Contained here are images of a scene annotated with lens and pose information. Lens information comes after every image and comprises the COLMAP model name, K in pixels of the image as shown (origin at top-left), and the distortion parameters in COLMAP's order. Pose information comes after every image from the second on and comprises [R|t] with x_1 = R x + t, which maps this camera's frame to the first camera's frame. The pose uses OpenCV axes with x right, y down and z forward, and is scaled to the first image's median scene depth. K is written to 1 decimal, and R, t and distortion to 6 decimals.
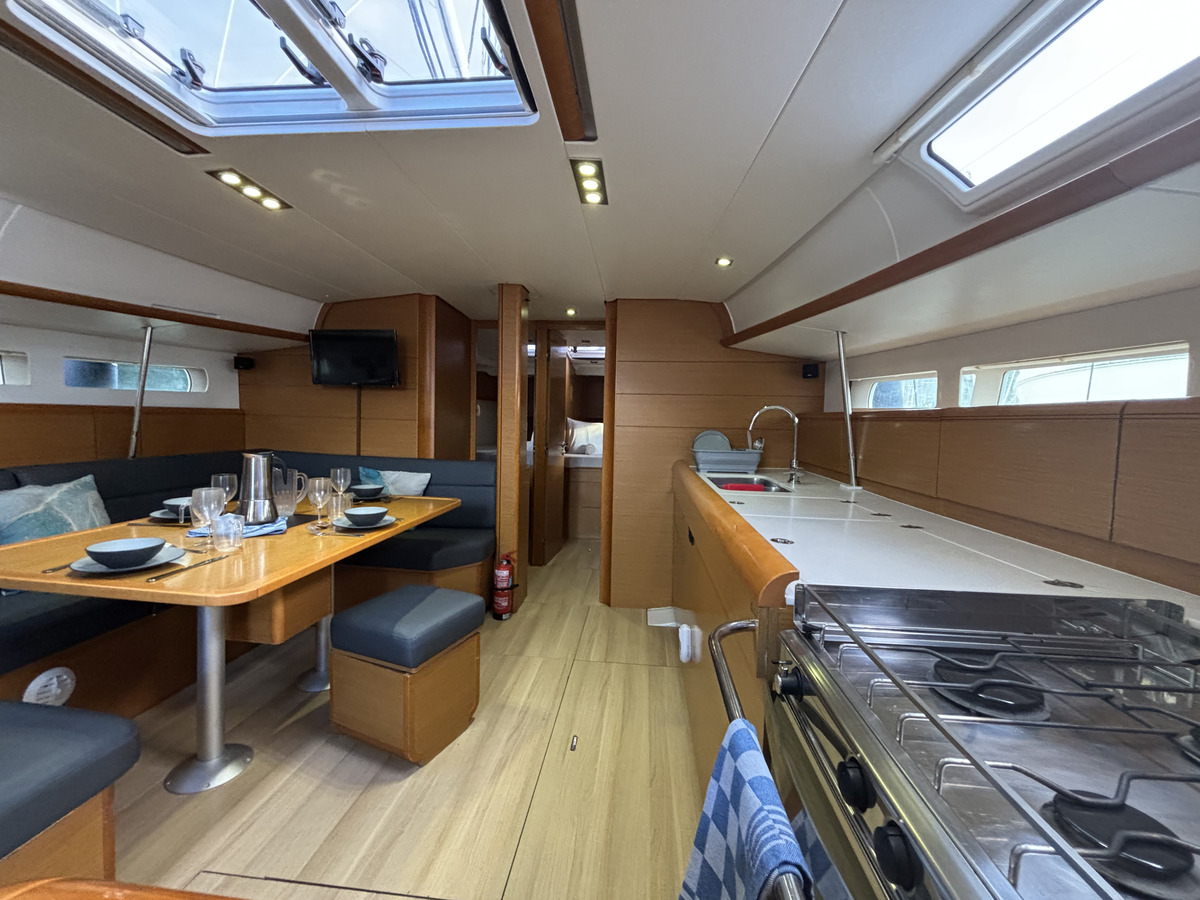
lens RADIAL K [[489.4, 0, 596.9], [0, 489.4, 448.1], [0, 0, 1]] dist [-0.002283, 0.002601]
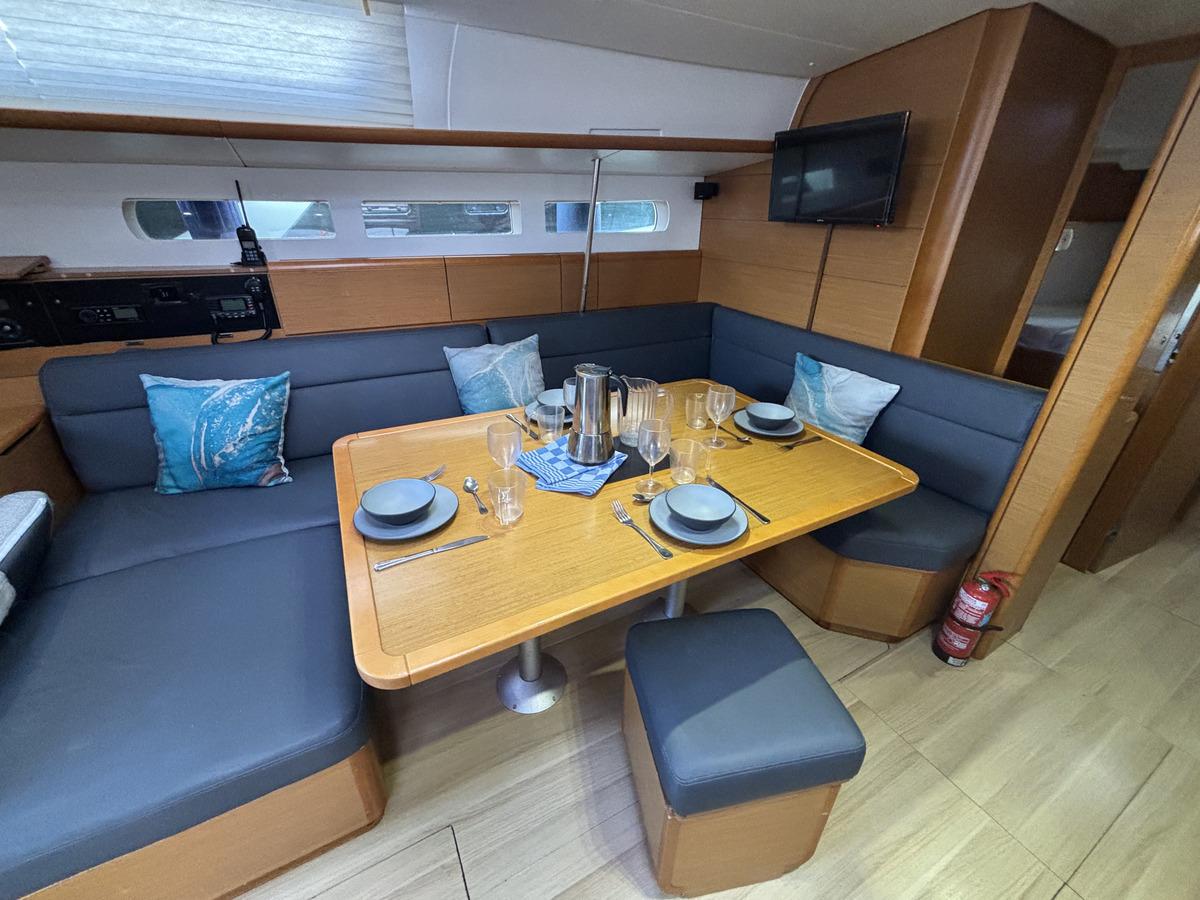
lens RADIAL K [[489.4, 0, 596.9], [0, 489.4, 448.1], [0, 0, 1]] dist [-0.002283, 0.002601]
pose [[0.564951, 0.347594, -0.748338, -0.076856], [-0.048820, 0.919431, 0.390209, -0.096683], [0.823679, -0.183915, 0.536403, 0.368605]]
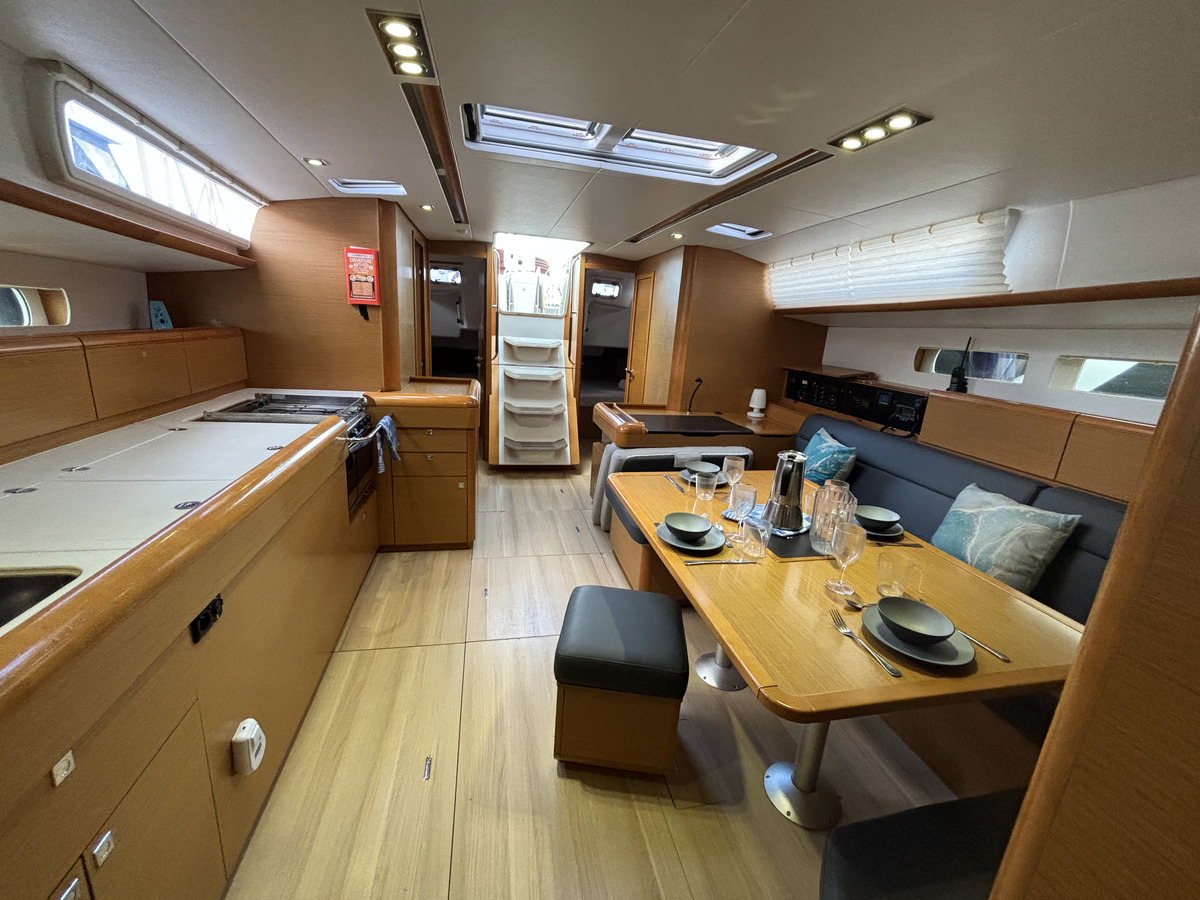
lens RADIAL K [[489.4, 0, 596.9], [0, 489.4, 448.1], [0, 0, 1]] dist [-0.002283, 0.002601]
pose [[-0.950157, -0.010901, -0.311583, -0.033511], [-0.106807, 0.950295, 0.292457, -0.142491], [0.292908, 0.311159, -0.904094, 1.056296]]
